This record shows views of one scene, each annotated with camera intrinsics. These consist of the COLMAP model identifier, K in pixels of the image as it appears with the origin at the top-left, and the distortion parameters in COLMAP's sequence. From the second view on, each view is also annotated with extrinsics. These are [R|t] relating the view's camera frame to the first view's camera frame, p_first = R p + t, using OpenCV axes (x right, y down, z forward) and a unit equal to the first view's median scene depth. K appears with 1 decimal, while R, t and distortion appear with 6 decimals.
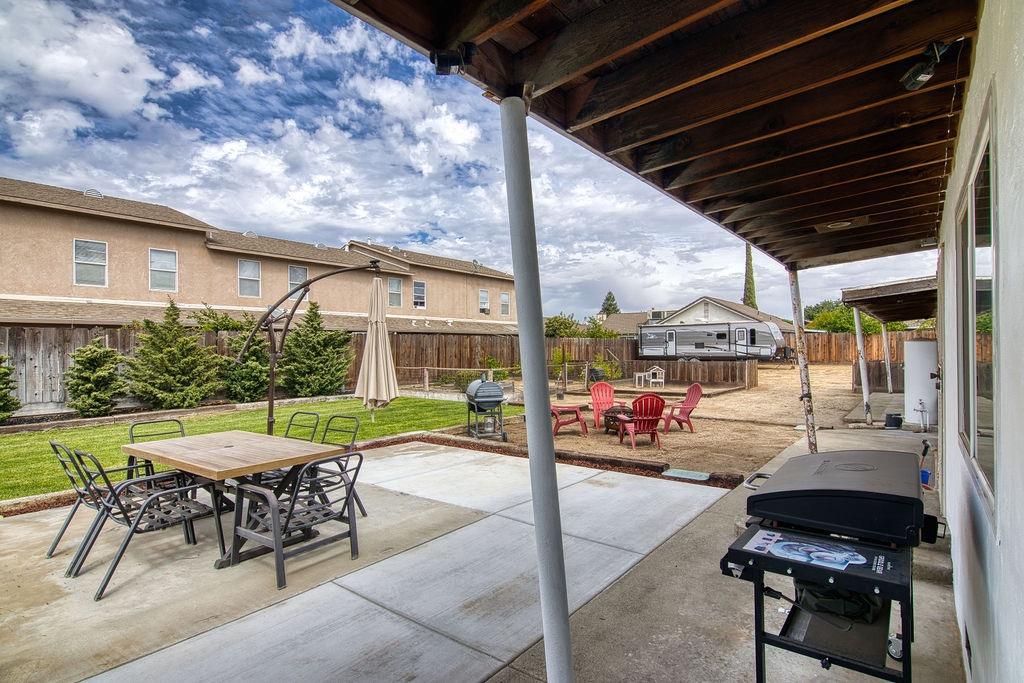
lens RADIAL K [[519.5, 0, 511.5], [0, 519.5, 348.9], [0, 0, 1]] dist [0.003757, -0.007561]
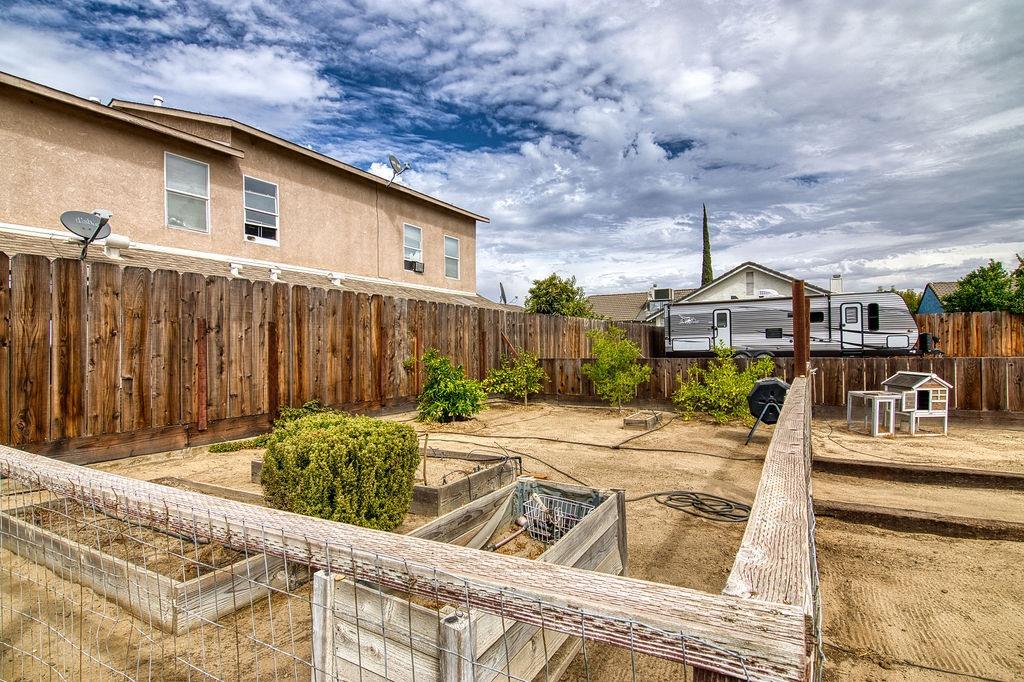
lens RADIAL K [[519.5, 0, 513.2], [0, 519.5, 372.8], [0, 0, 1]] dist [0.003757, -0.007561]
pose [[0.989590, -0.014283, 0.143204, -0.034364], [0.007902, 0.998954, 0.045032, 0.012113], [-0.143698, -0.043431, 0.988668, 0.540165]]
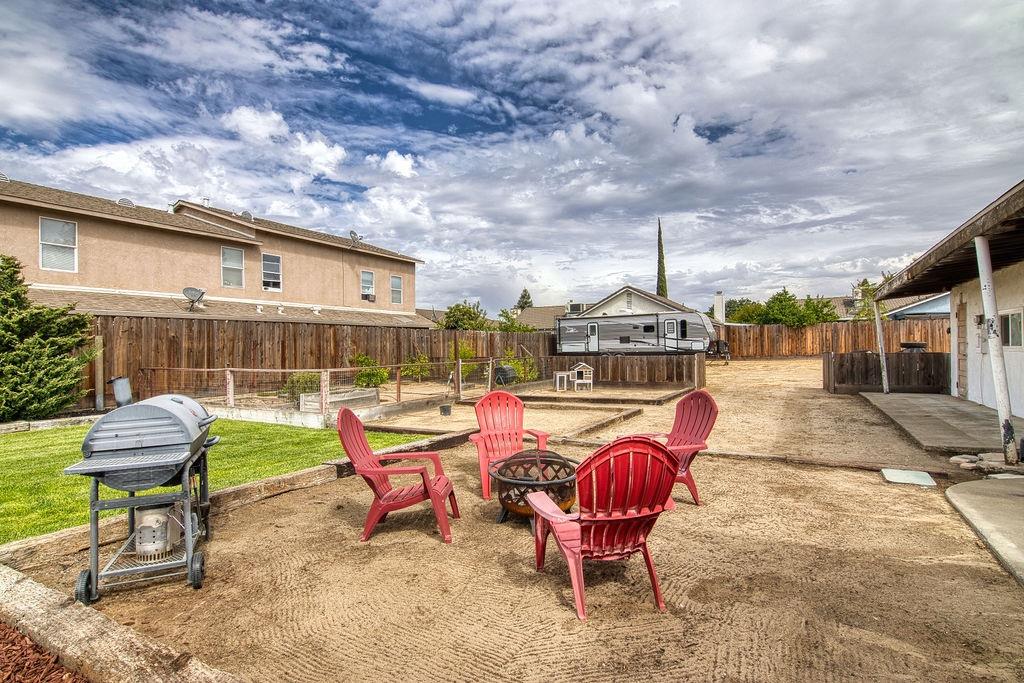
lens RADIAL K [[519.5, 0, 512.5], [0, 519.5, 363.7], [0, 0, 1]] dist [0.003757, -0.007561]
pose [[0.987065, -0.013774, 0.159726, 0.043048], [0.009575, 0.999589, 0.027031, 0.010018], [-0.160032, -0.025152, 0.986791, 0.205021]]
